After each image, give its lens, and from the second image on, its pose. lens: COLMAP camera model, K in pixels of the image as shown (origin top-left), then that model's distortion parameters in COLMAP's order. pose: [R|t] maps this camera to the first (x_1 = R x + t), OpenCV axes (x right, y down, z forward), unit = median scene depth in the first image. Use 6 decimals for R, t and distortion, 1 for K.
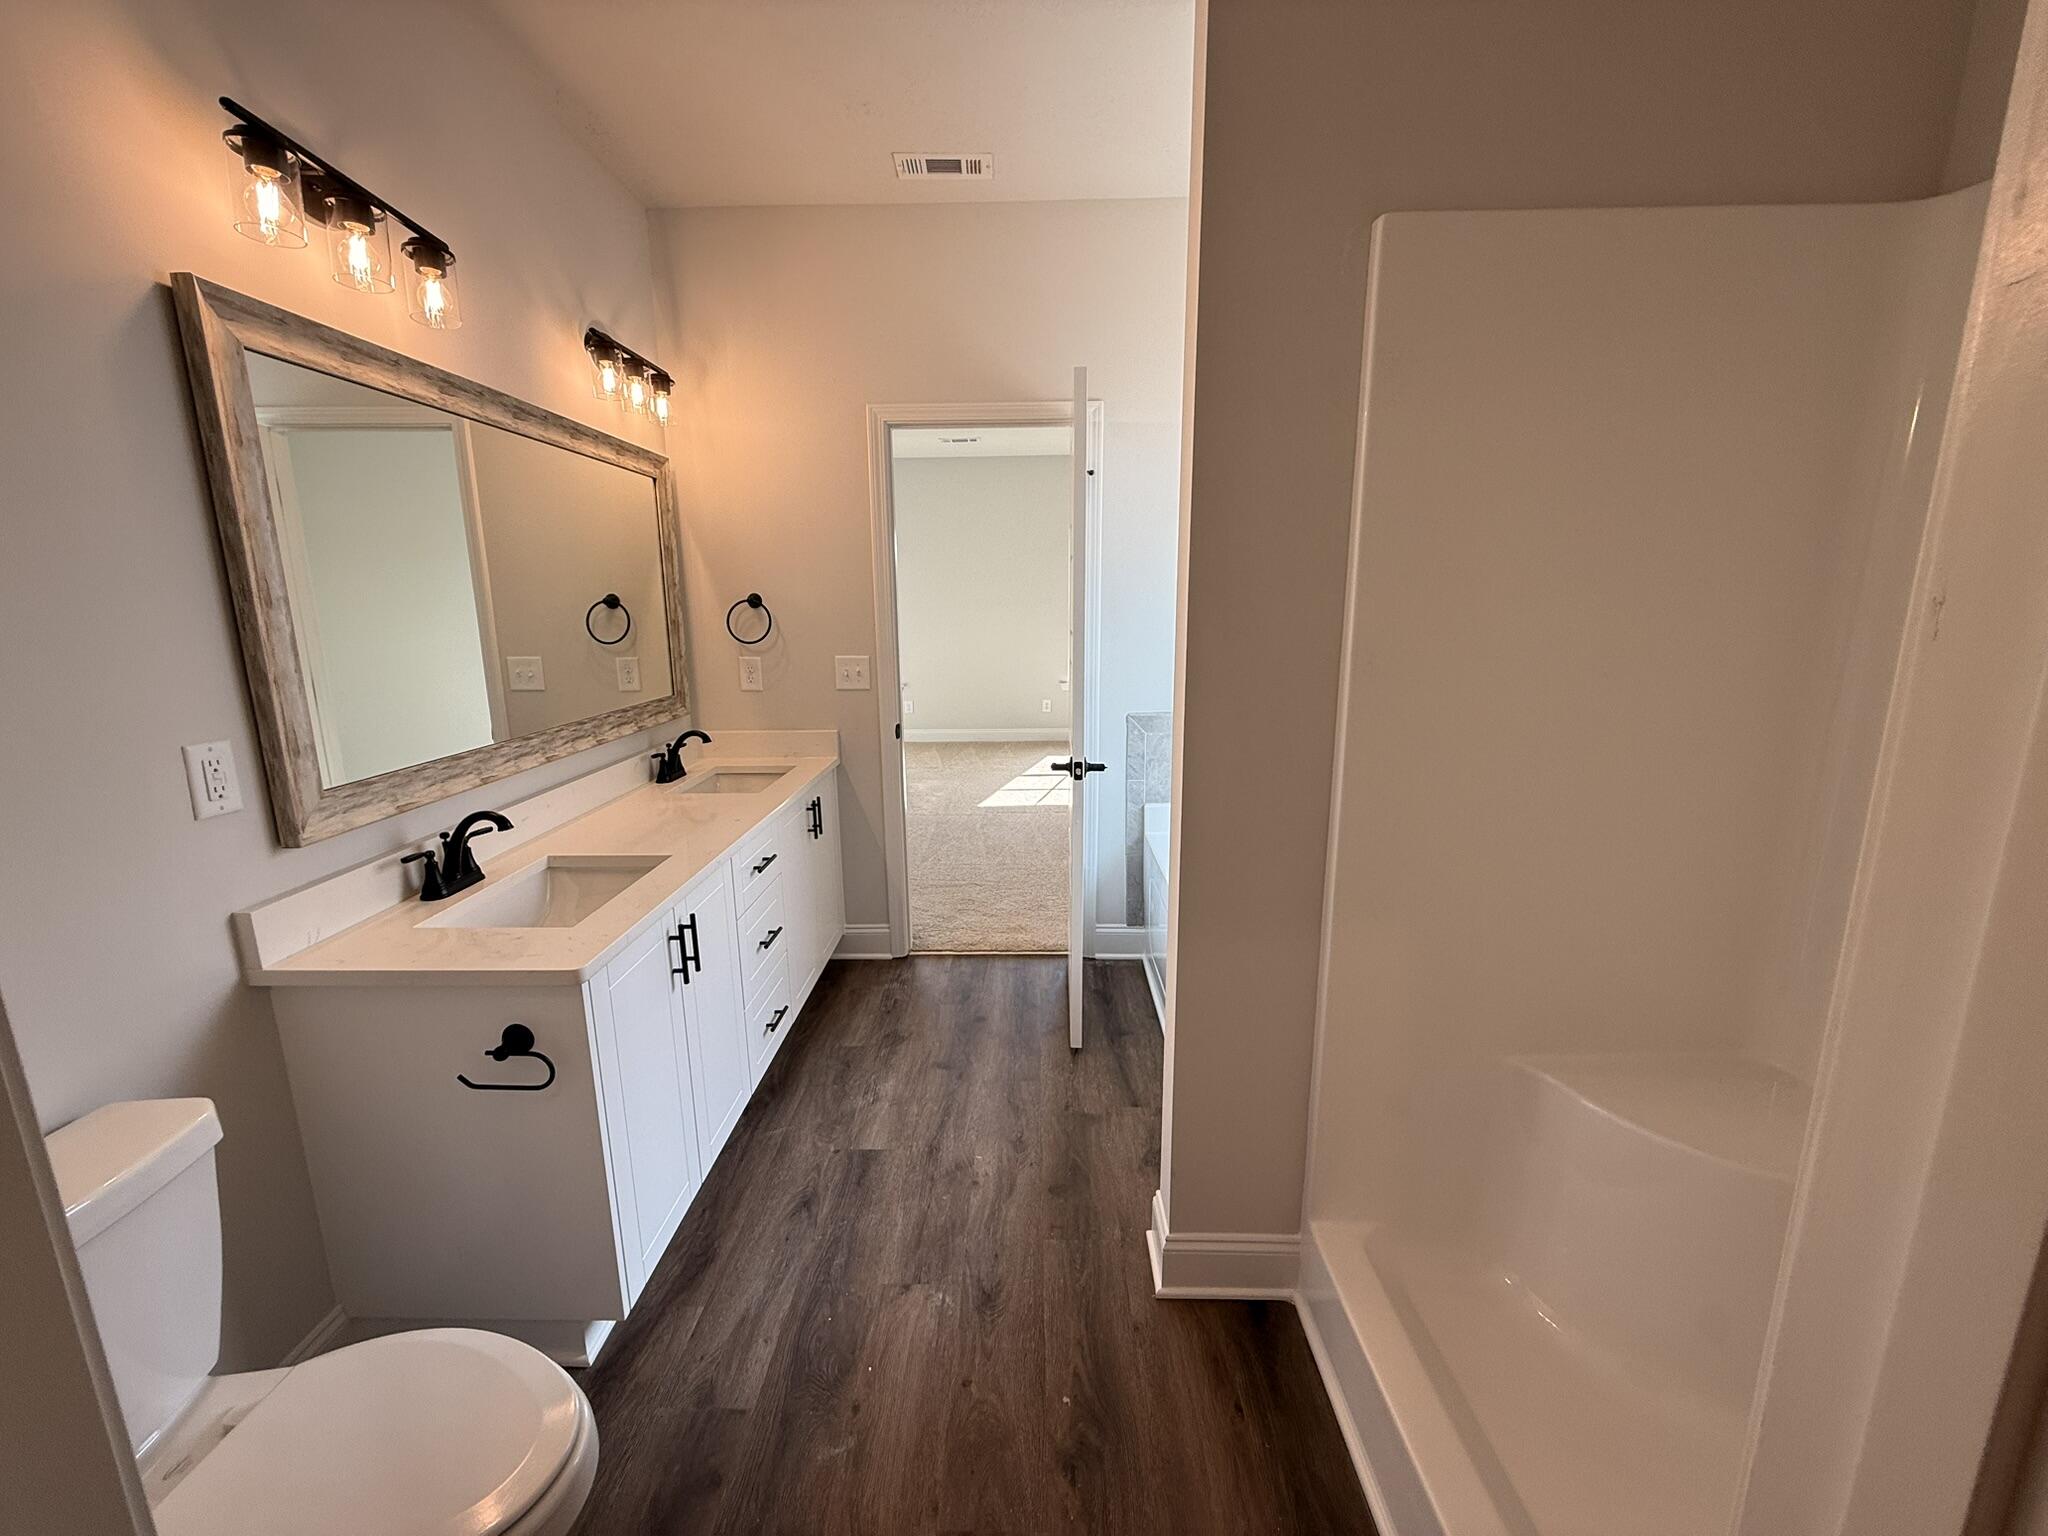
lens RADIAL K [[810.5, 0, 1005.4], [0, 810.5, 765.3], [0, 0, 1]] dist [0.000120, 0.000220]
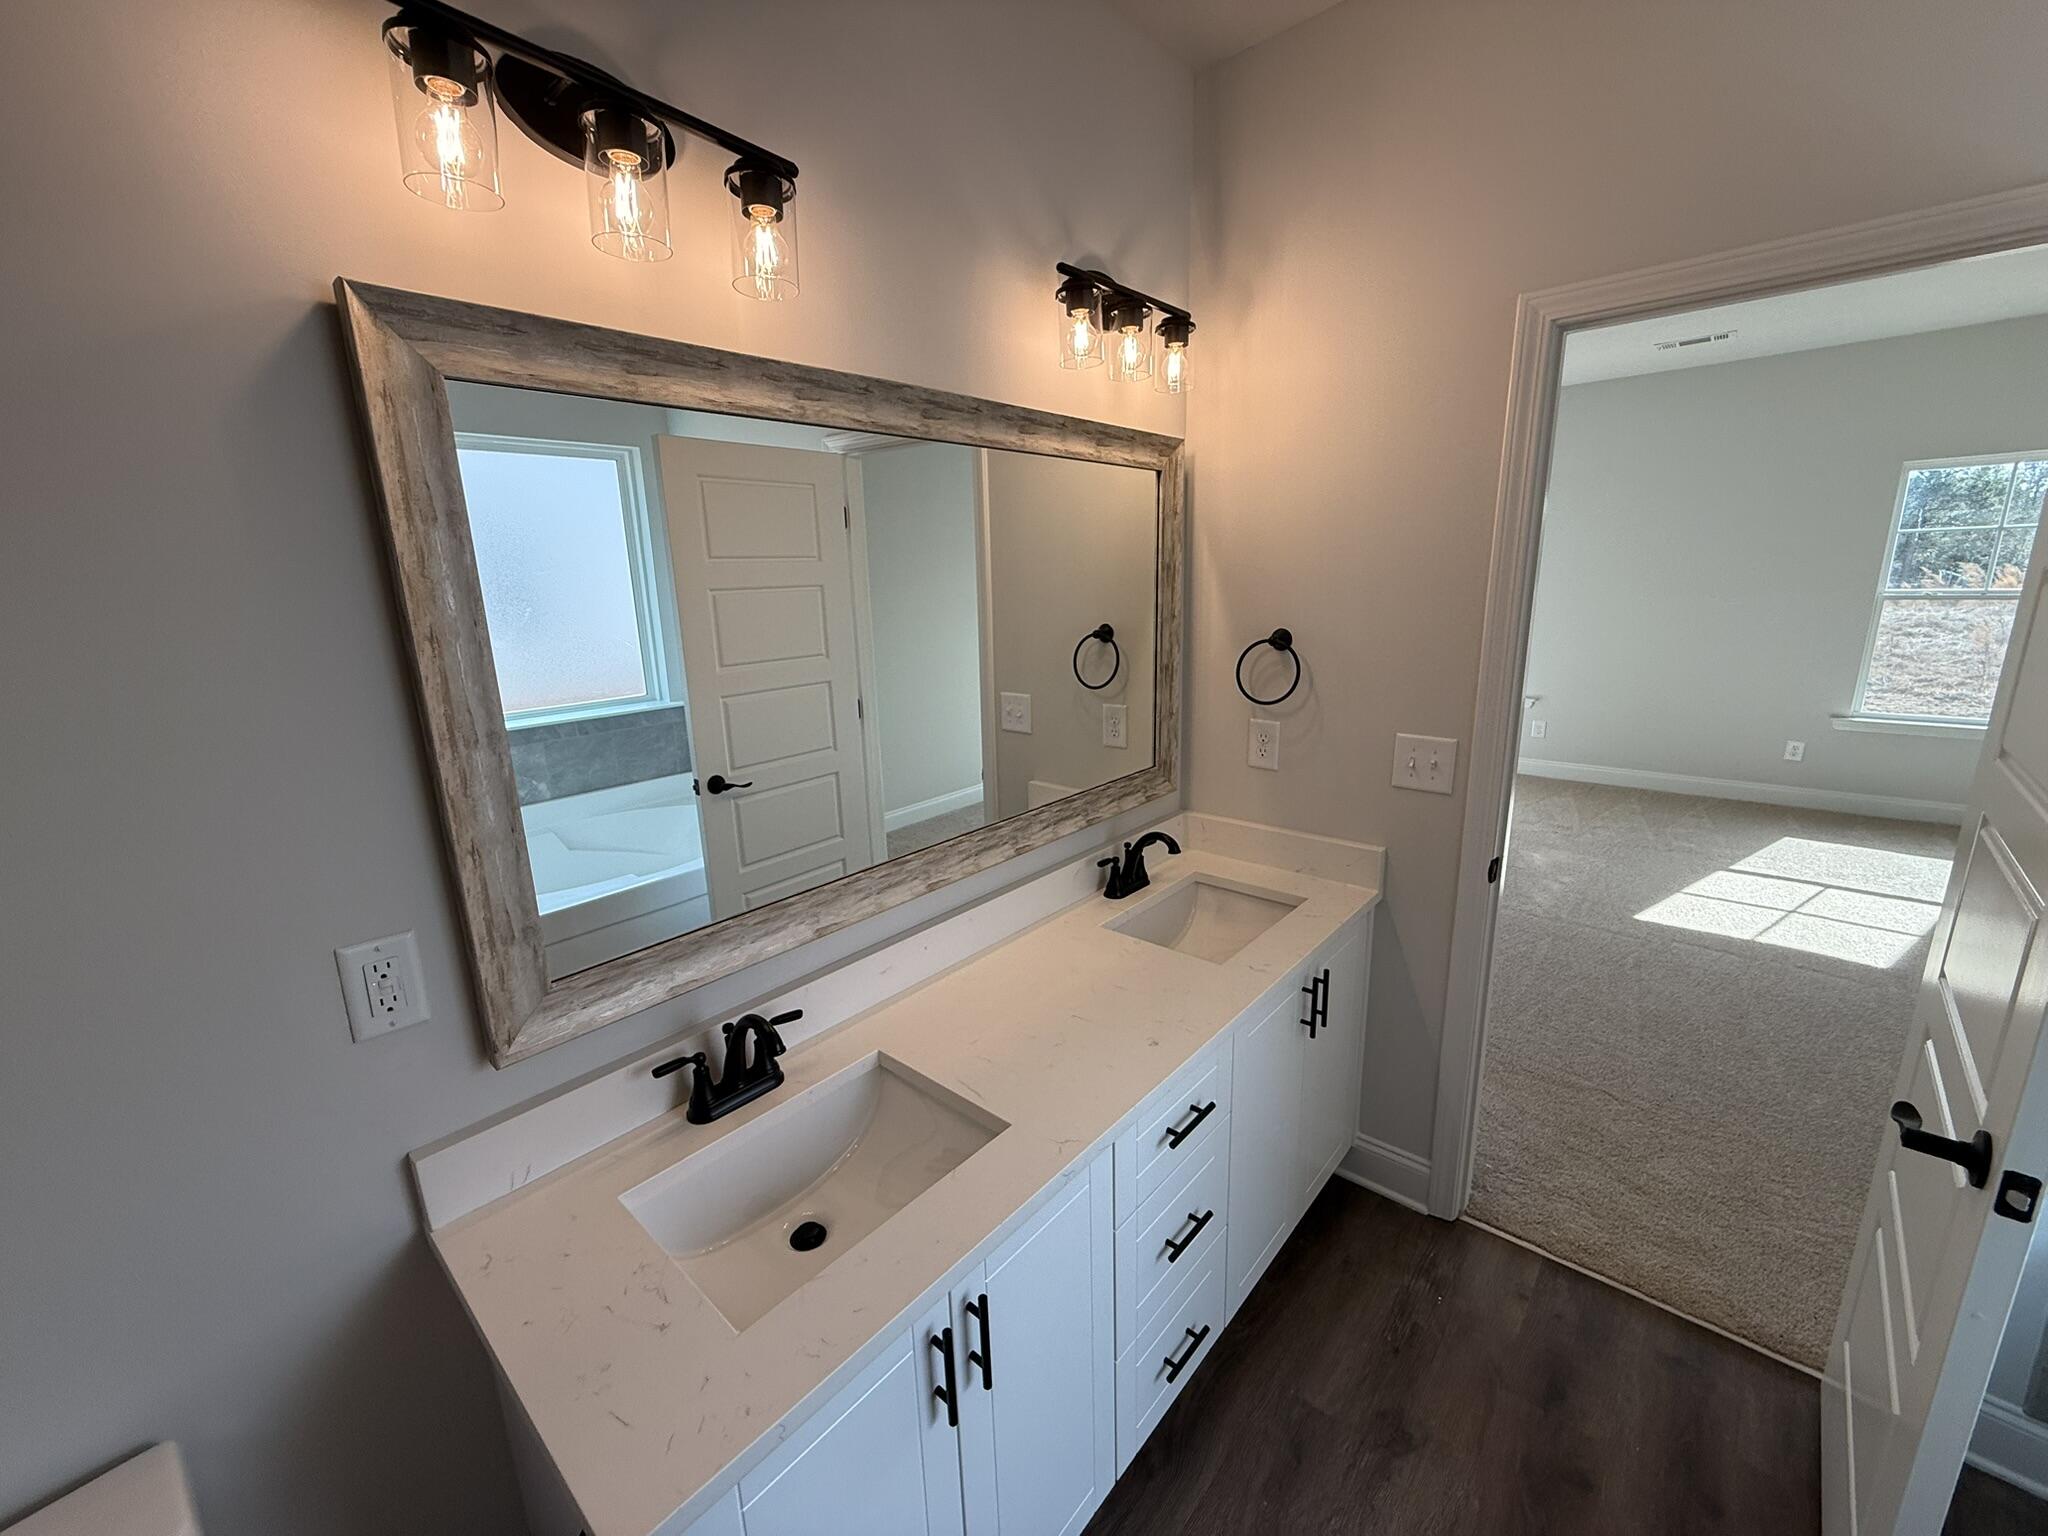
lens RADIAL K [[810.5, 0, 1020.0], [0, 810.5, 769.0], [0, 0, 1]] dist [0.000120, 0.000220]
pose [[0.767914, 0.137310, -0.625663, -0.058092], [-0.106689, 0.990528, 0.086439, -0.189577], [0.631606, 0.000374, 0.775289, 0.491362]]
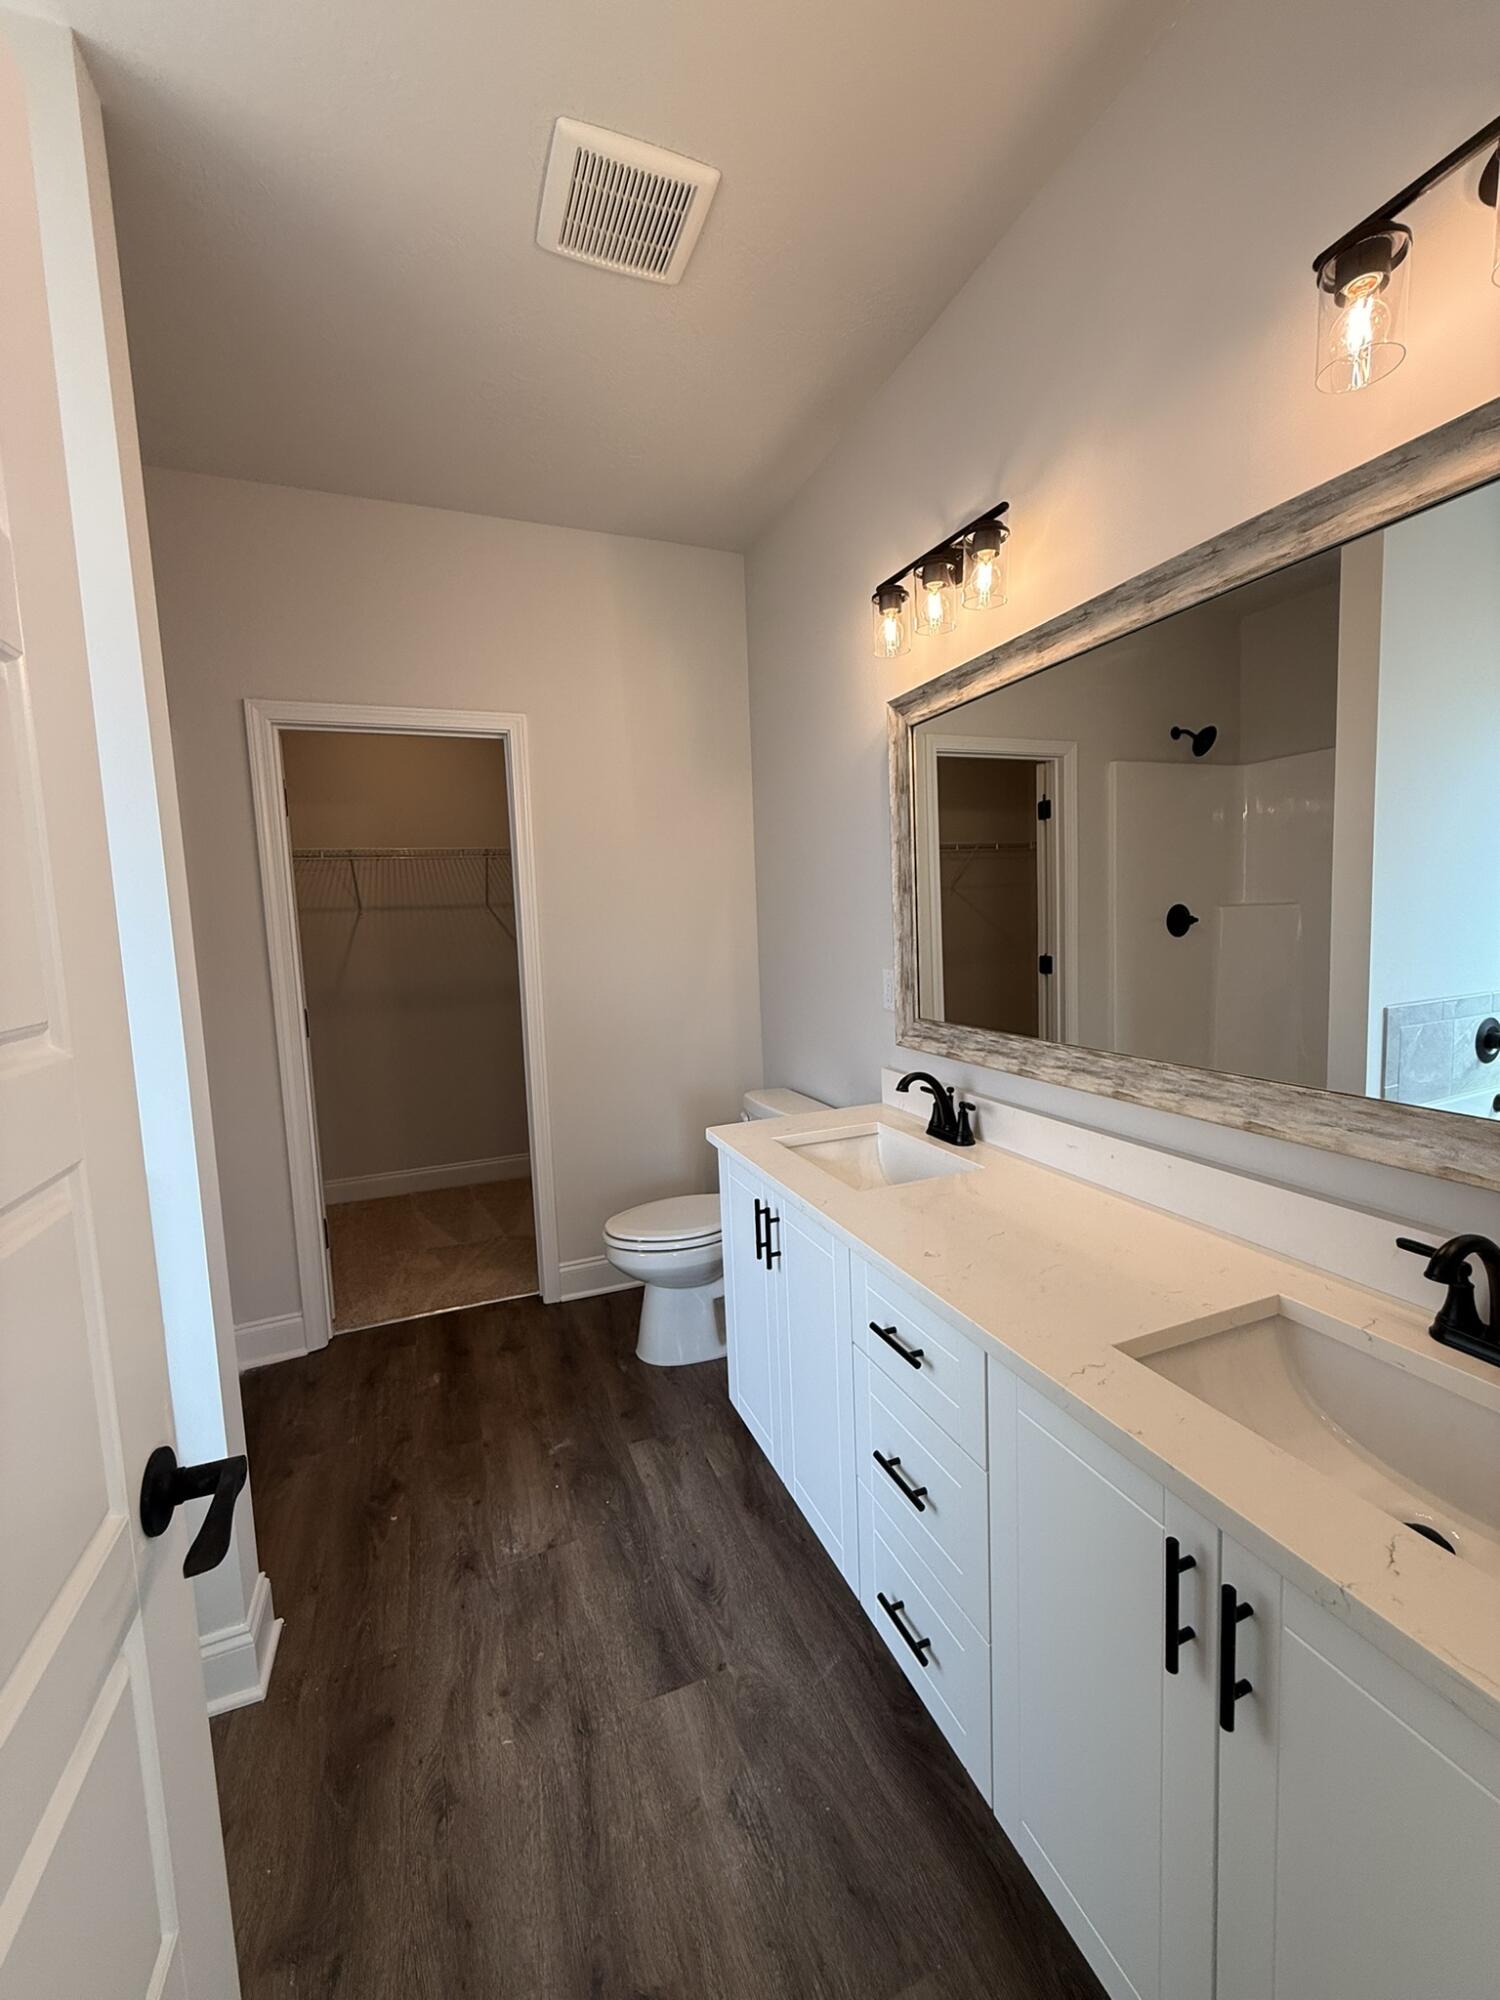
lens RADIAL K [[791.5, 0, 759.5], [0, 791.5, 982.9], [0, 0, 1]] dist [0.000120, 0.000220]
pose [[-0.909017, 0.089421, -0.407052, -0.012307], [-0.026981, 0.962034, 0.271593, -0.284095], [0.415884, 0.257865, -0.872093, 1.476214]]
